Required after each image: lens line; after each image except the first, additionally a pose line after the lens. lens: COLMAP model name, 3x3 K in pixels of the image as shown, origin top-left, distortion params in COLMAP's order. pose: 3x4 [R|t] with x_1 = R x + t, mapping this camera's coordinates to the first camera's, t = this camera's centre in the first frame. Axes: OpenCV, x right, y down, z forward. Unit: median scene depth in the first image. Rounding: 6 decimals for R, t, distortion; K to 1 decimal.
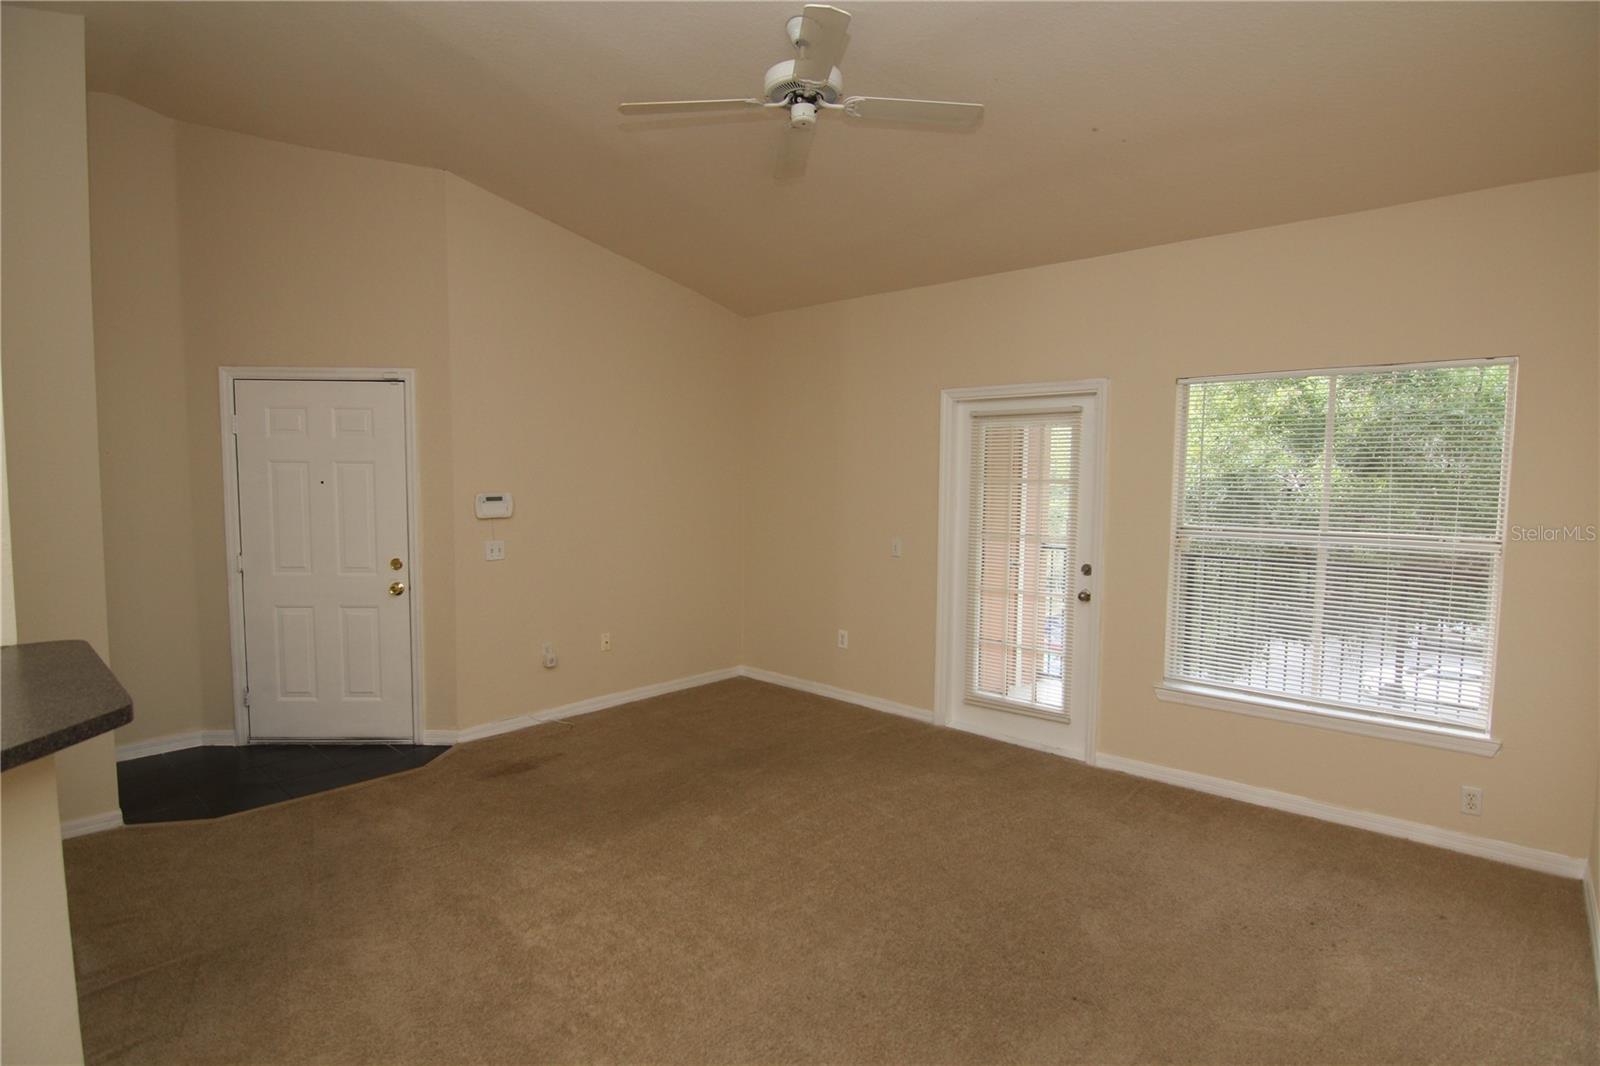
lens RADIAL K [[807.7, 0, 807.2], [0, 807.7, 537.1], [0, 0, 1]] dist [-0.006770, -0.008055]
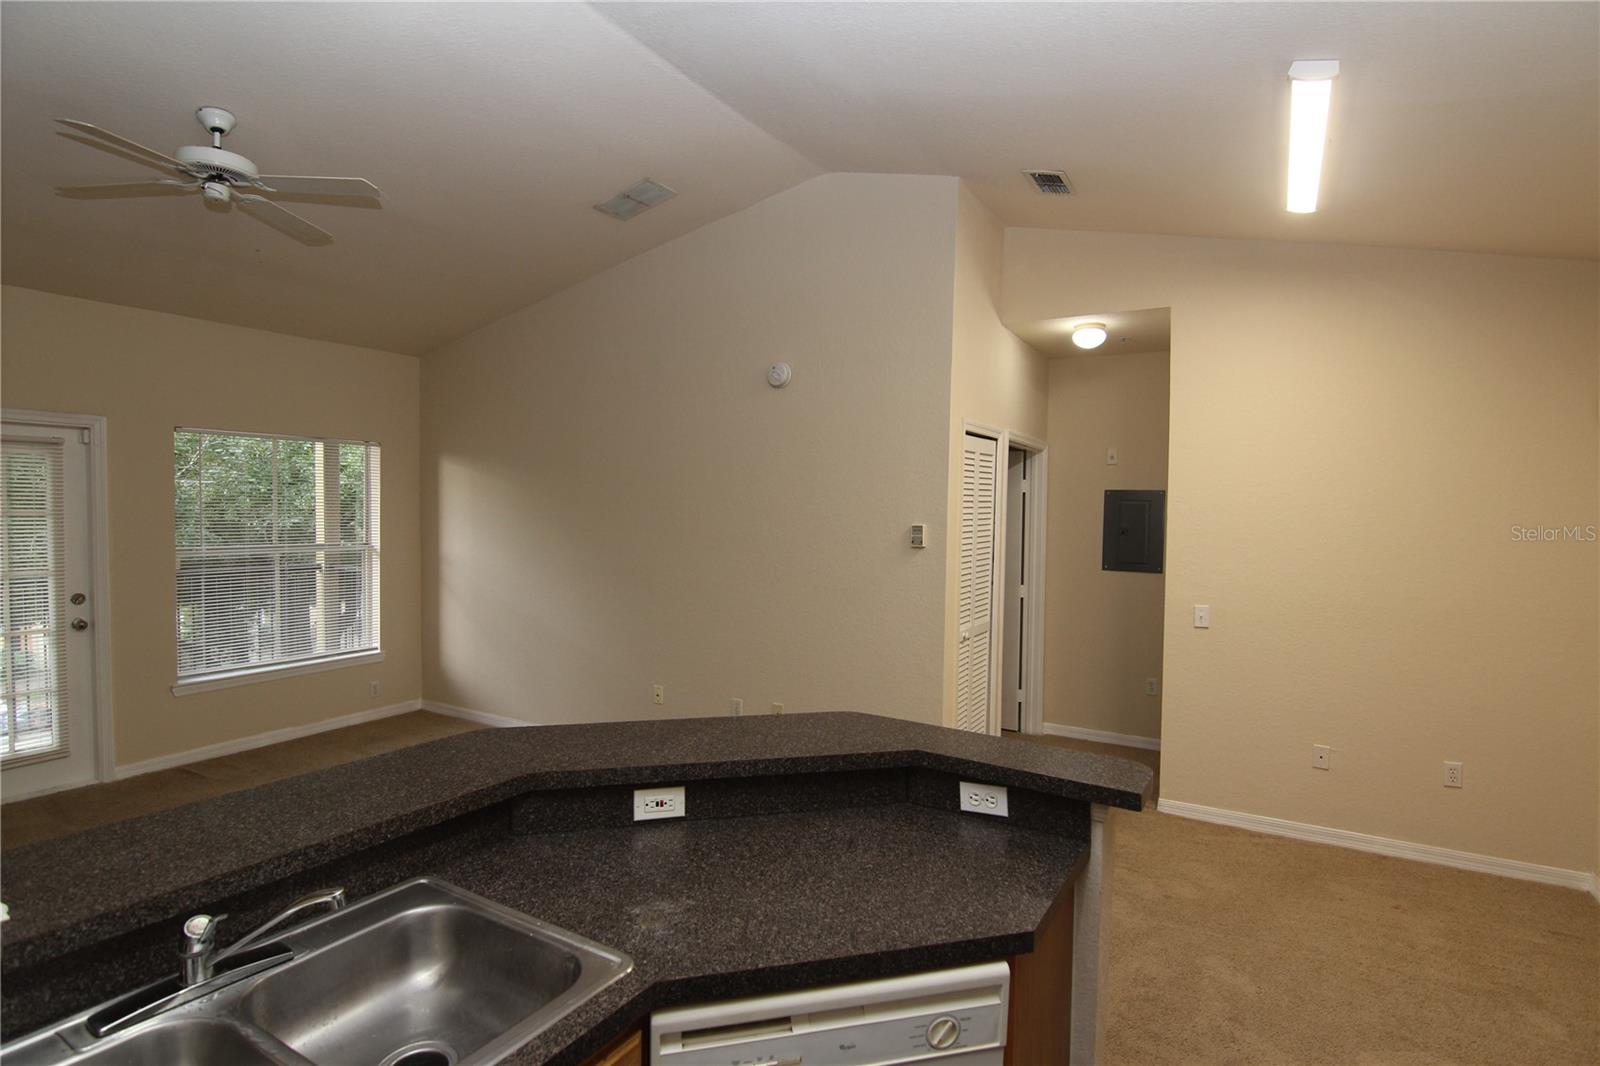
lens RADIAL K [[807.7, 0, 805.7], [0, 807.7, 536.4], [0, 0, 1]] dist [-0.006770, -0.008055]
pose [[-0.198411, -0.048173, 0.978934, -0.819025], [0.057009, 0.996533, 0.060594, -0.046851], [-0.978460, 0.067831, -0.194977, 0.291277]]
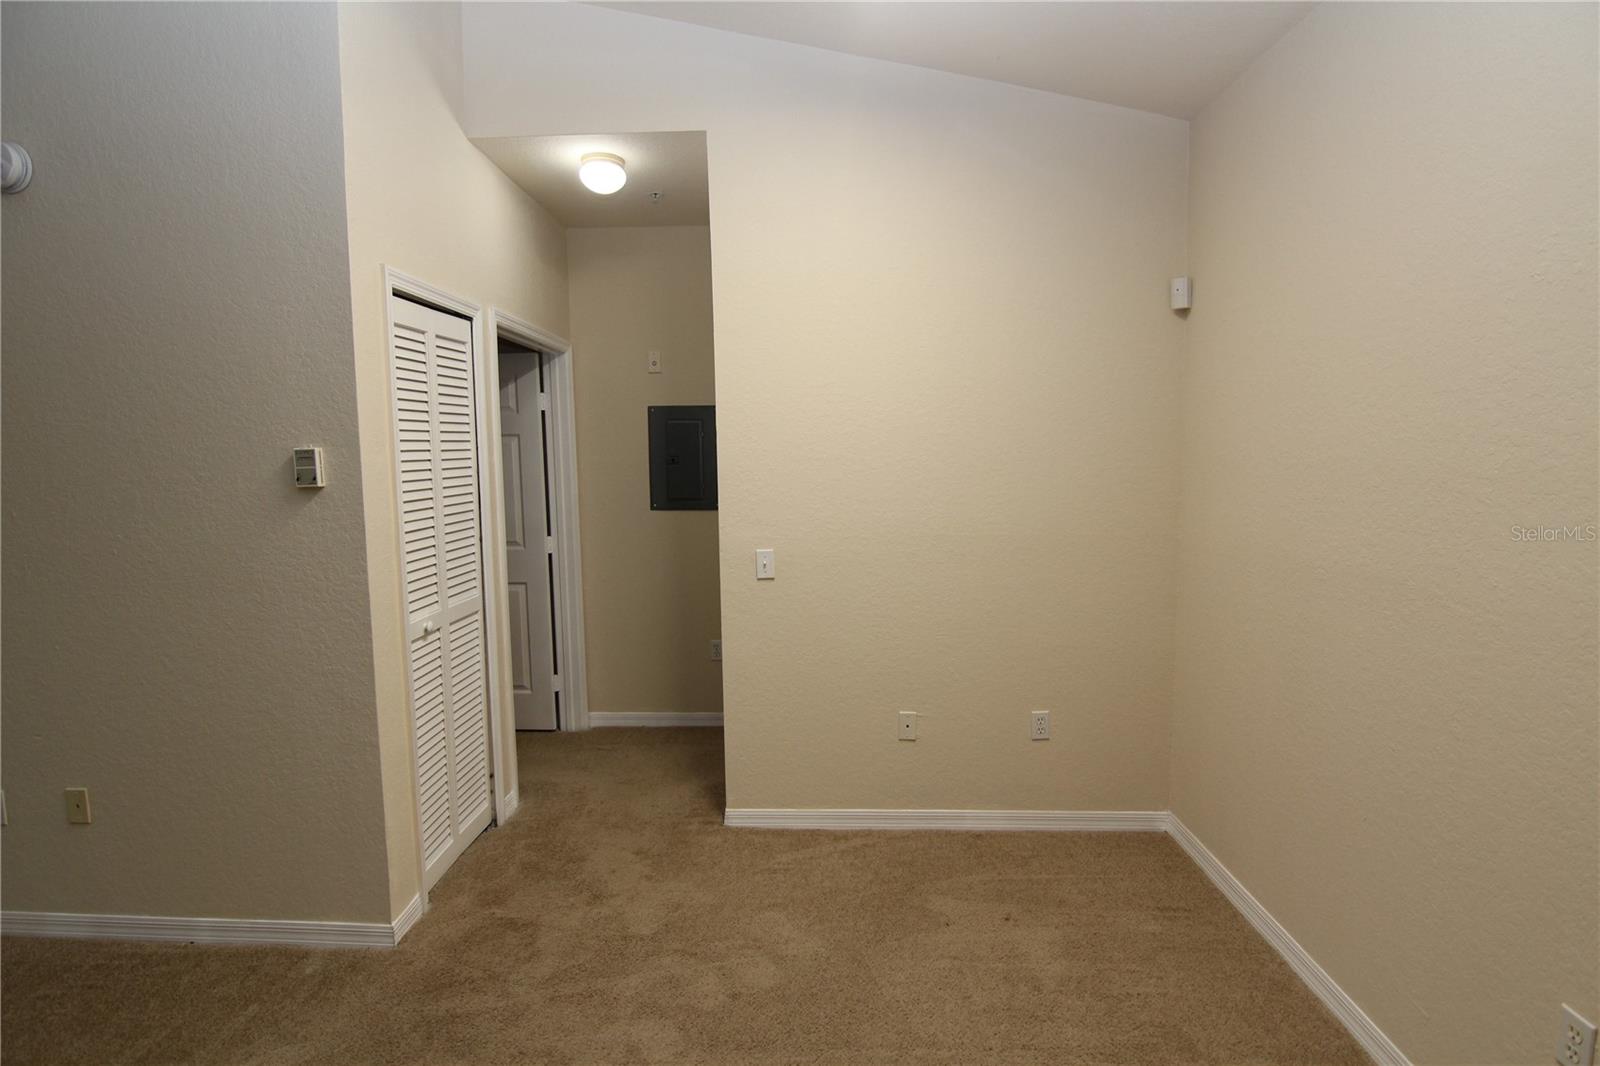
lens RADIAL K [[807.7, 0, 800.6], [0, 807.7, 529.3], [0, 0, 1]] dist [-0.006770, -0.008055]
pose [[-0.638886, -0.073925, 0.765741, -0.571603], [0.063525, 0.986903, 0.148278, -0.006146], [-0.766674, 0.143376, -0.625823, 0.091719]]
